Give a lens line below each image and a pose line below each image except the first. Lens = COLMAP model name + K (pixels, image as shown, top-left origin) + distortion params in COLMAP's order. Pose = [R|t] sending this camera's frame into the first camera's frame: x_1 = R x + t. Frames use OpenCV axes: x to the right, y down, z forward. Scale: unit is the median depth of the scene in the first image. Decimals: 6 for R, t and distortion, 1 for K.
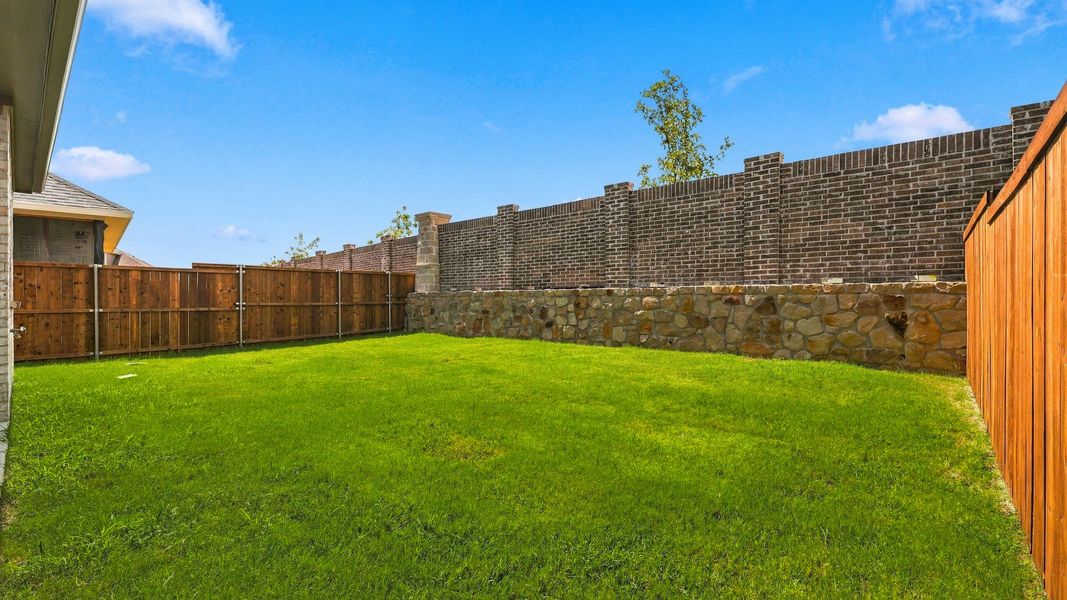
lens RADIAL K [[467.5, 0, 534.8], [0, 467.5, 299.7], [0, 0, 1]] dist [0.000426, -0.000508]
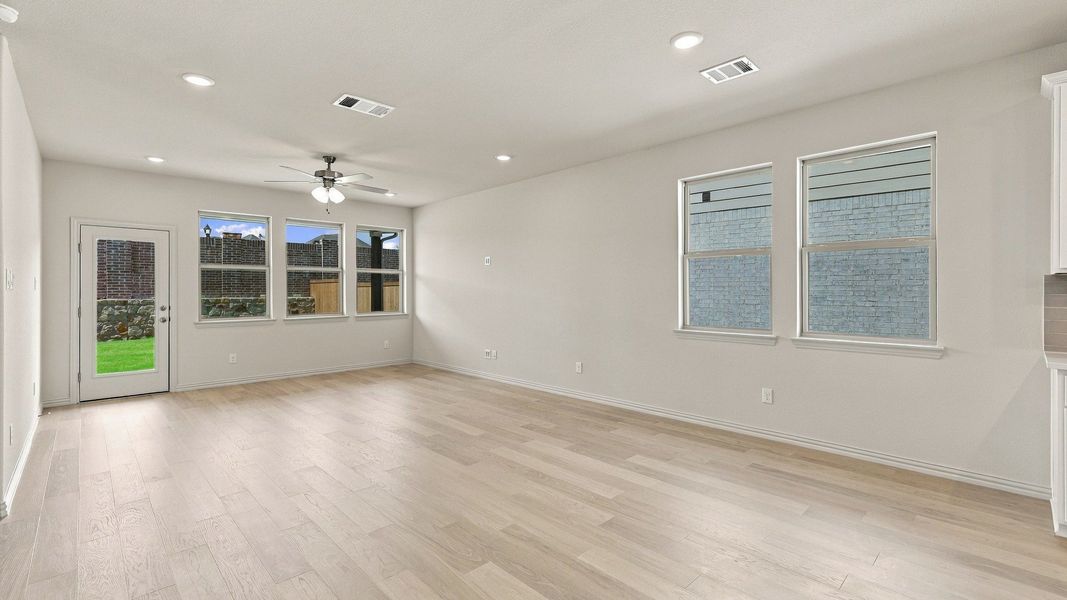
lens RADIAL K [[467.5, 0, 530.8], [0, 467.5, 290.9], [0, 0, 1]] dist [0.000426, -0.000508]
pose [[0.072030, 0.000810, 0.997402, -1.402219], [0.005983, 0.999981, -0.001244, -0.049924], [-0.997385, 0.006057, 0.072023, -0.407153]]
